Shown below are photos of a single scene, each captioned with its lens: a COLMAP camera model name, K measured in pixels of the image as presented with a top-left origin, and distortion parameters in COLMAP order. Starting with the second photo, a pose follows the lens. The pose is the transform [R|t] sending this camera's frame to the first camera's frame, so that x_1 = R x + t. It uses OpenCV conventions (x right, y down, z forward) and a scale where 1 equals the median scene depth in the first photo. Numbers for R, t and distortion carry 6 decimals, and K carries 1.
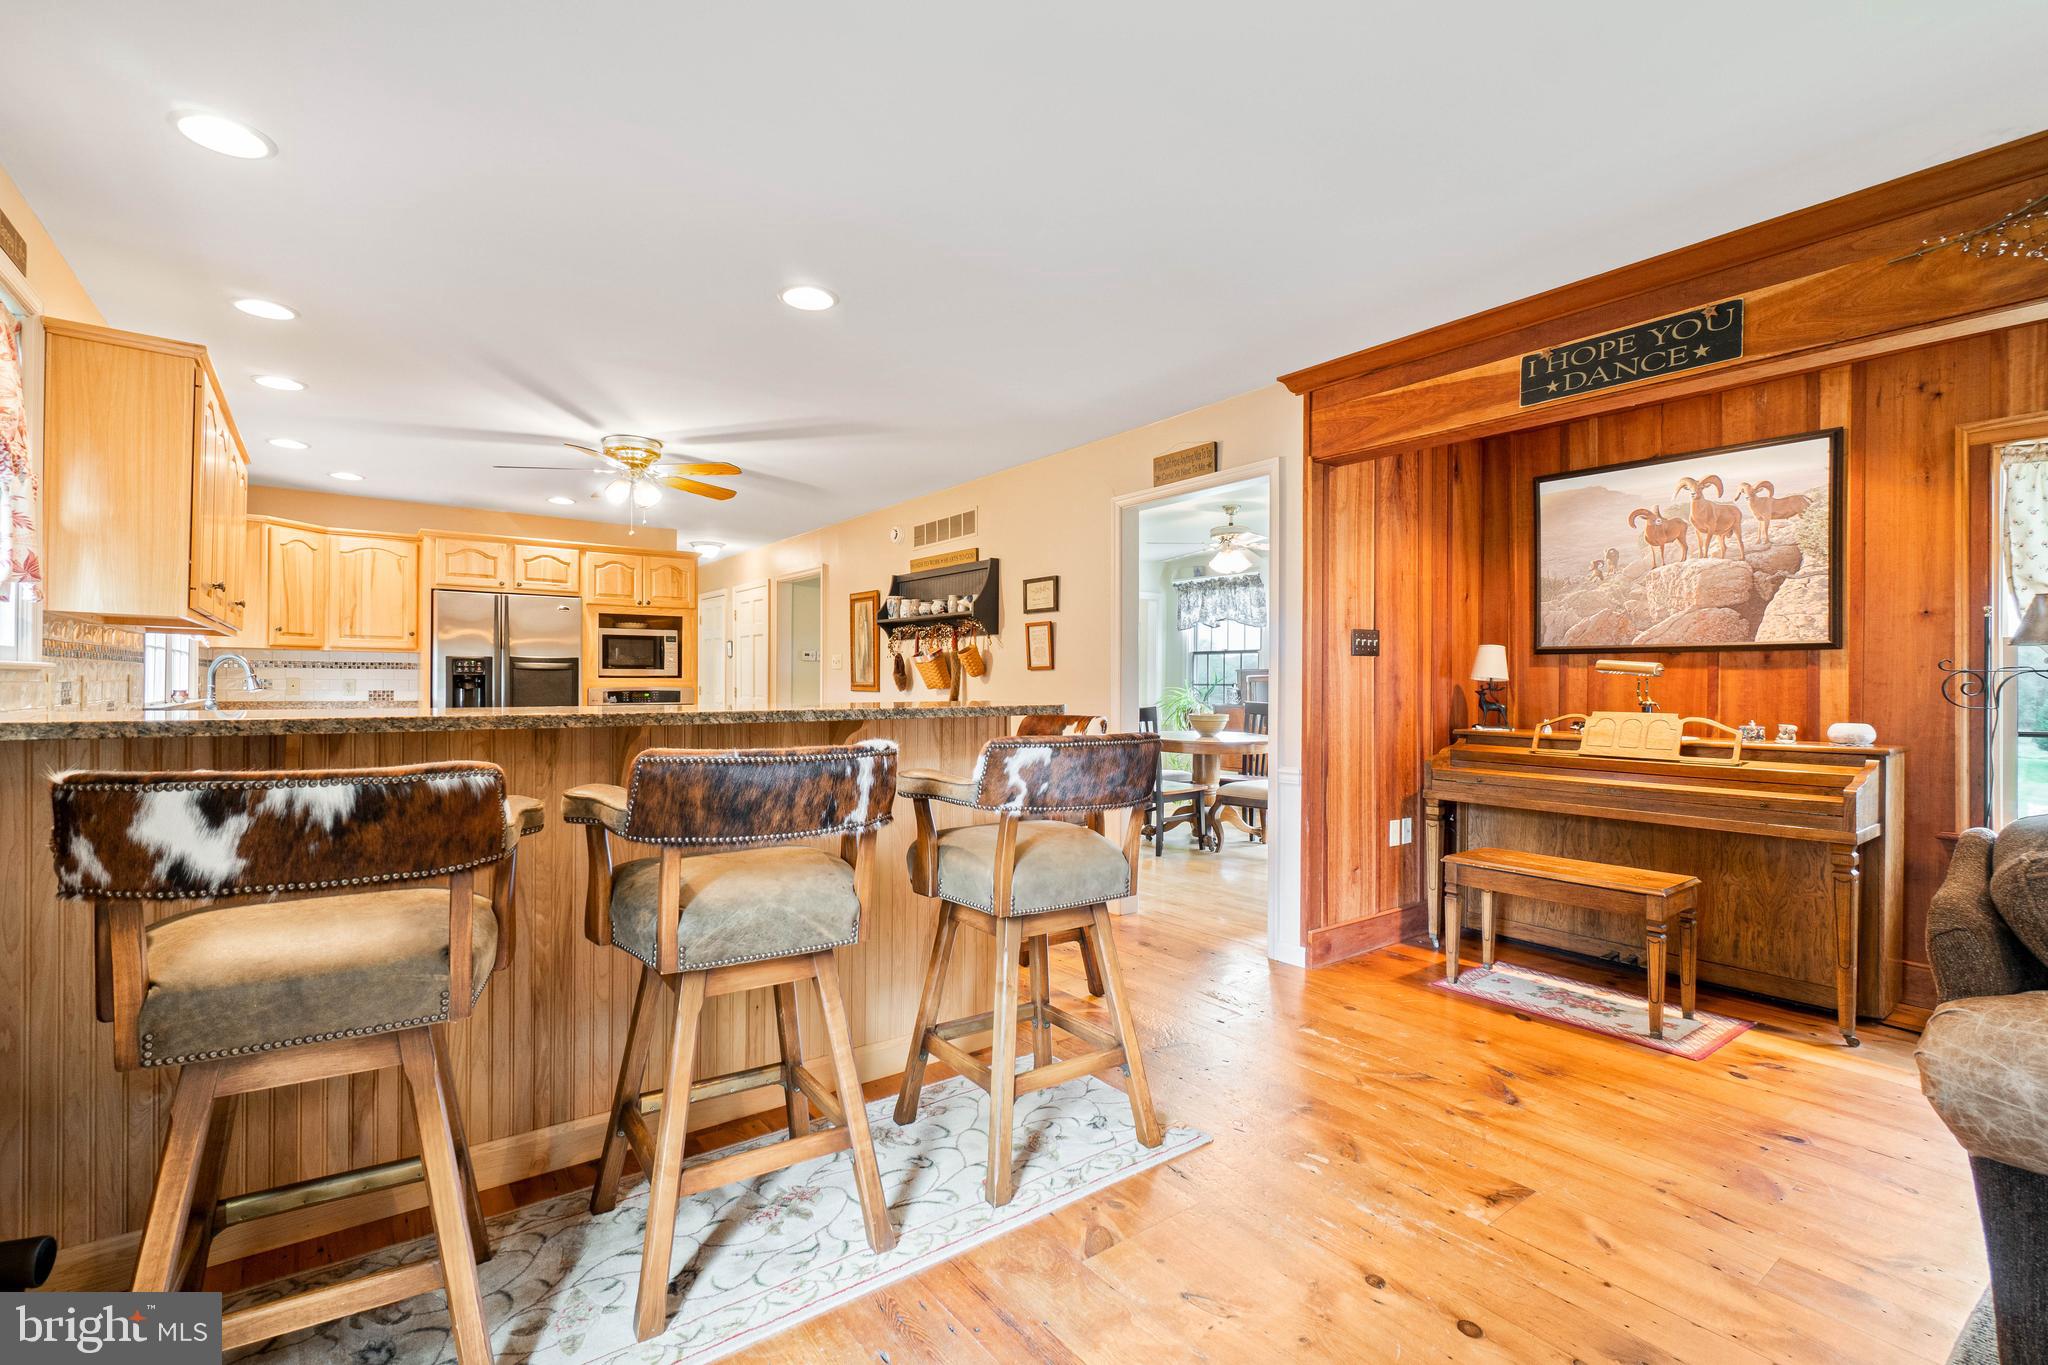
lens RADIAL K [[893.0, 0, 985.2], [0, 893.0, 681.7], [0, 0, 1]] dist [-0.000653, -0.000009]
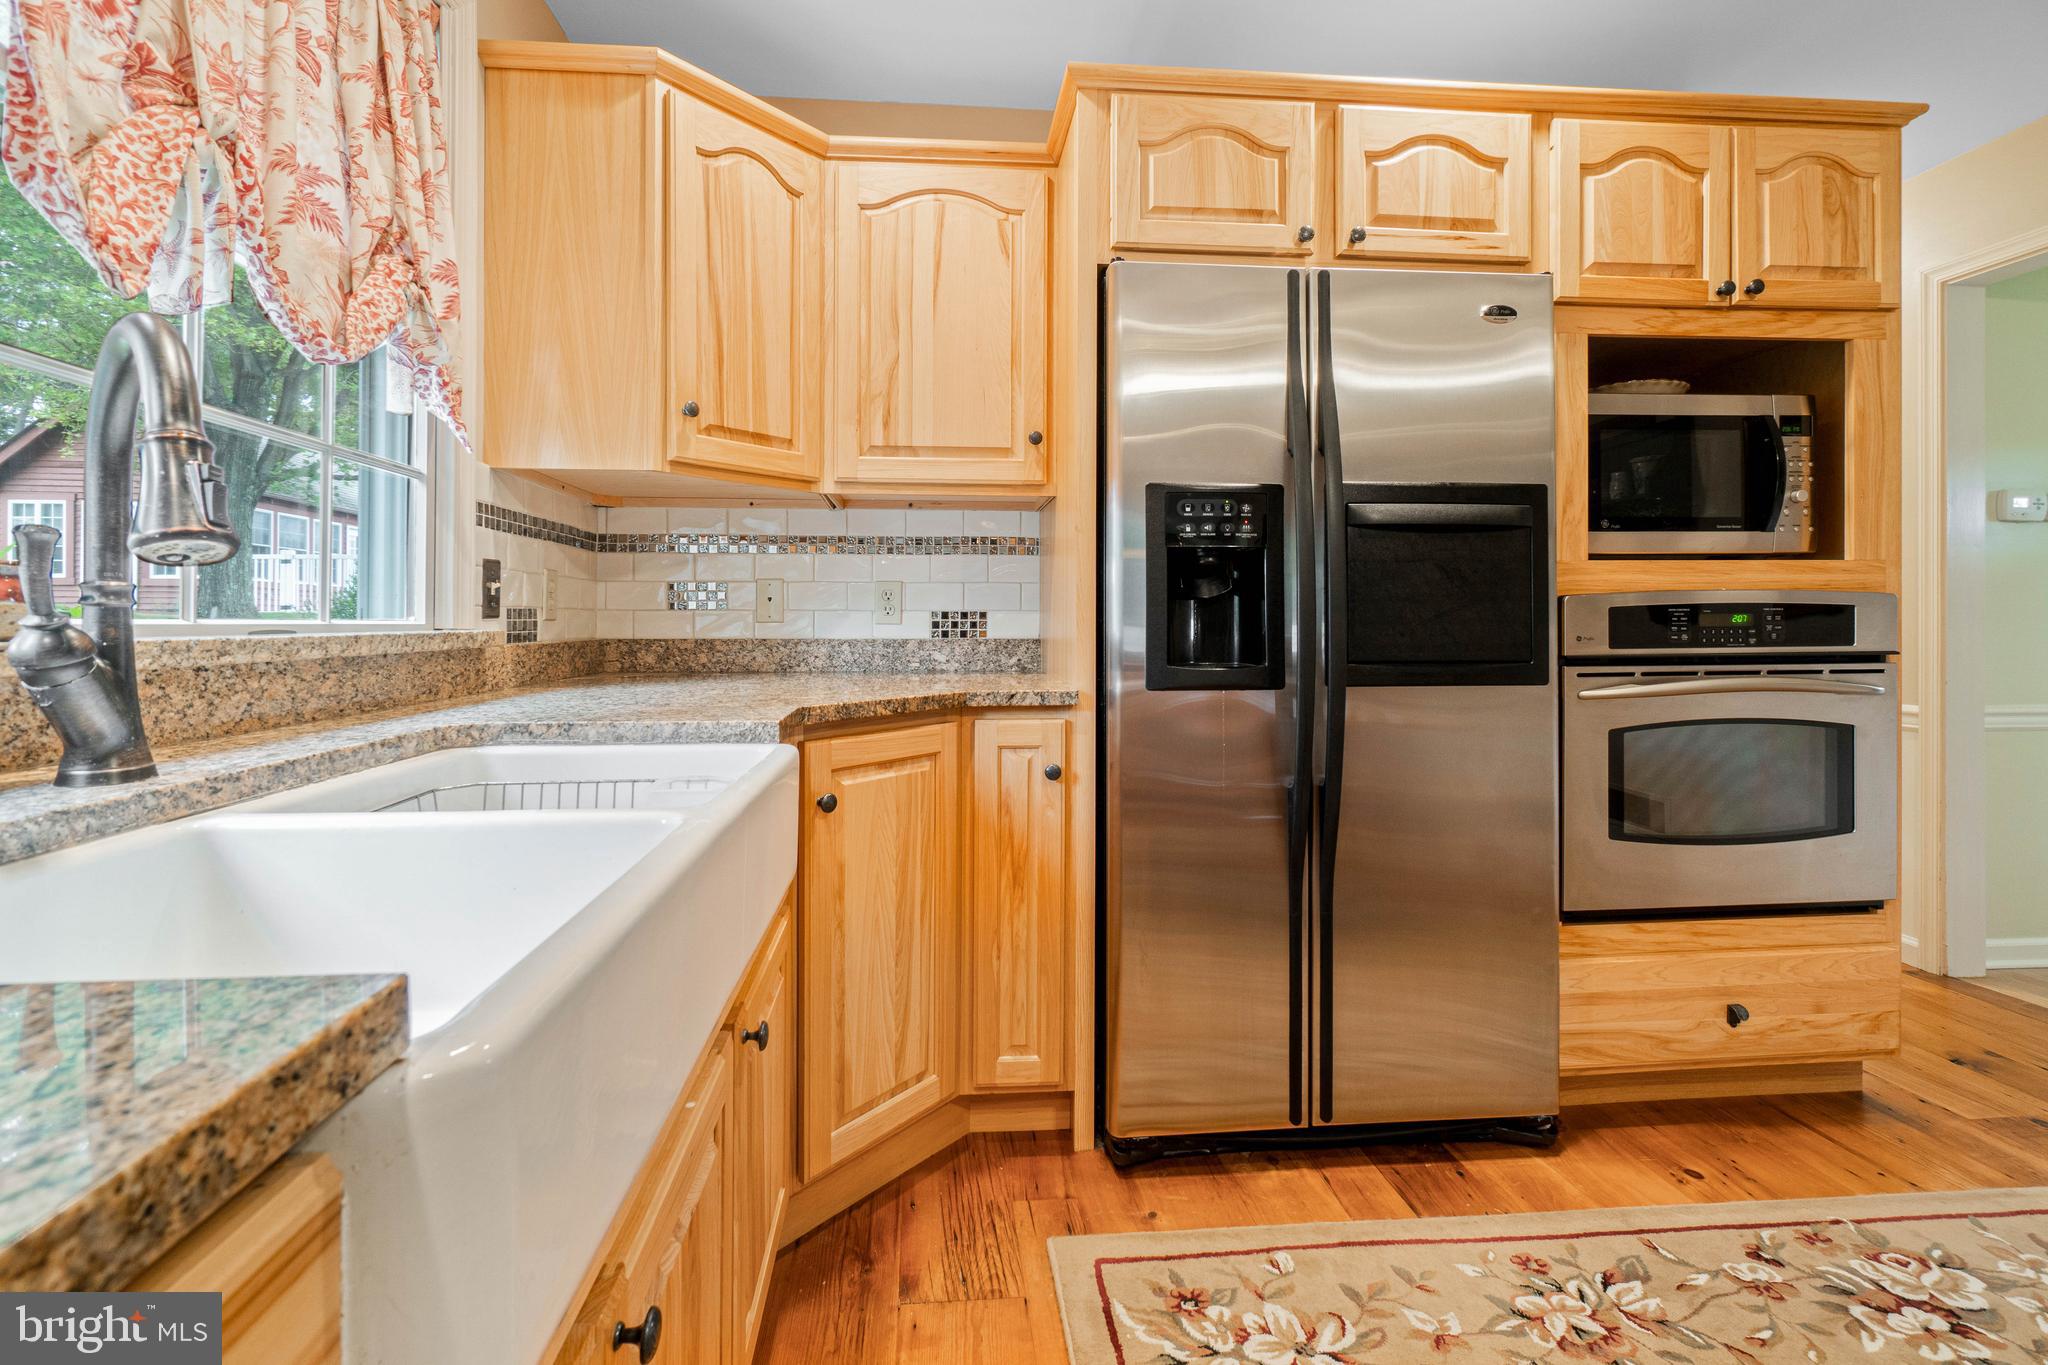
lens RADIAL K [[907.2, 0, 1010.1], [0, 907.2, 617.5], [0, 0, 1]] dist [-0.001940, 0.000017]
pose [[0.862141, -0.010670, -0.506556, -0.477053], [0.008676, 0.999943, -0.006297, 0.015412], [0.506594, 0.001034, 0.862184, 0.699438]]
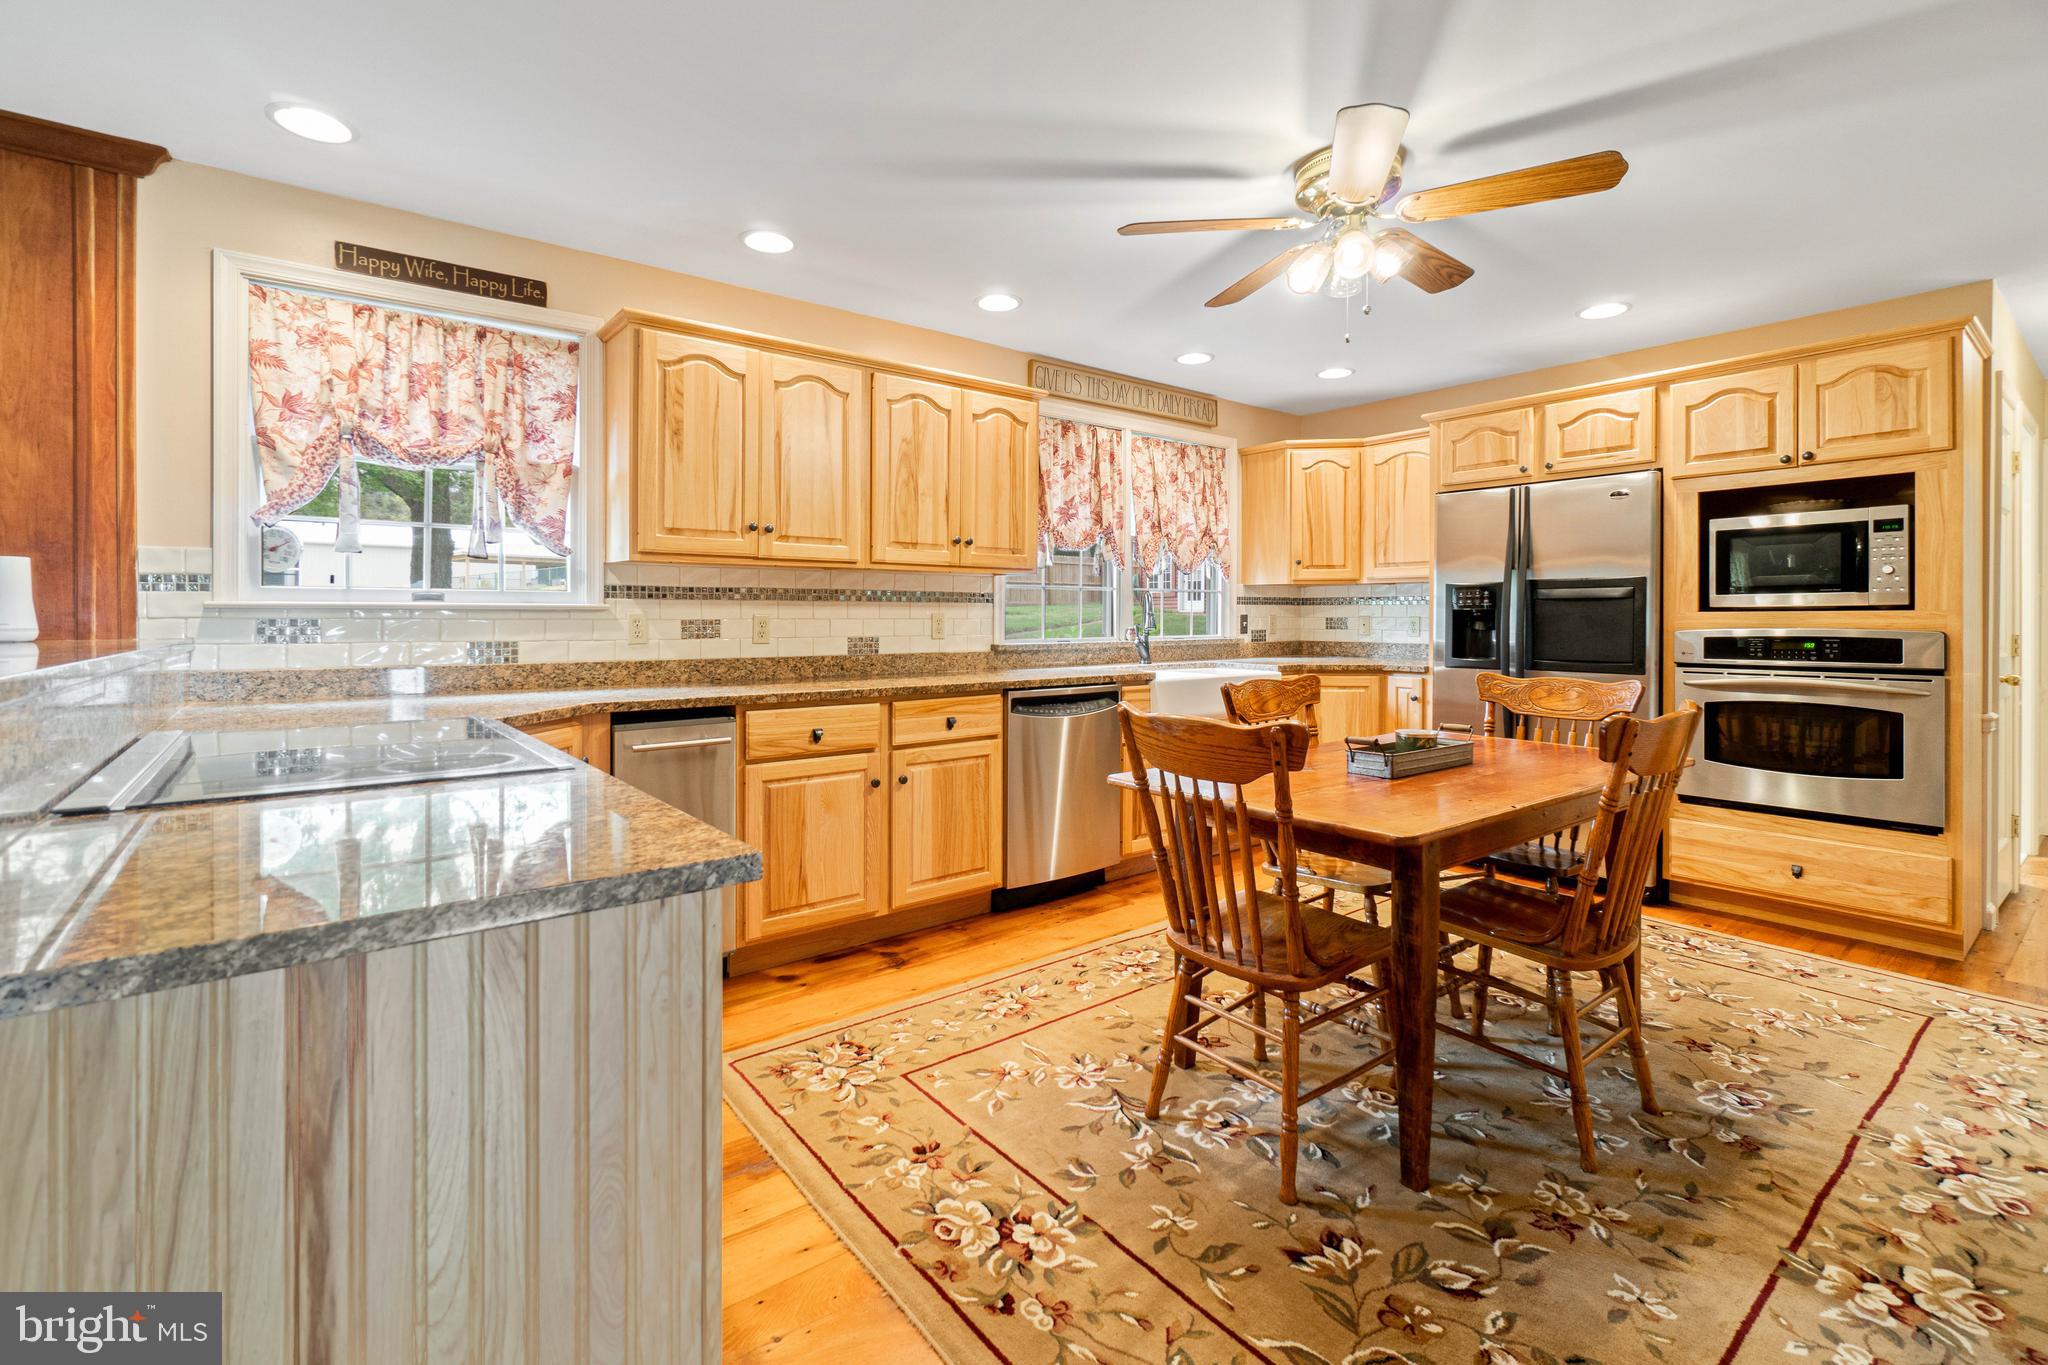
lens RADIAL K [[907.2, 0, 1010.1], [0, 907.2, 617.5], [0, 0, 1]] dist [-0.001940, 0.000017]
pose [[0.050763, -0.006315, -0.998691, 0.100198], [0.001596, 0.999979, -0.006242, 0.001875], [0.998709, -0.001277, 0.050772, 0.592852]]
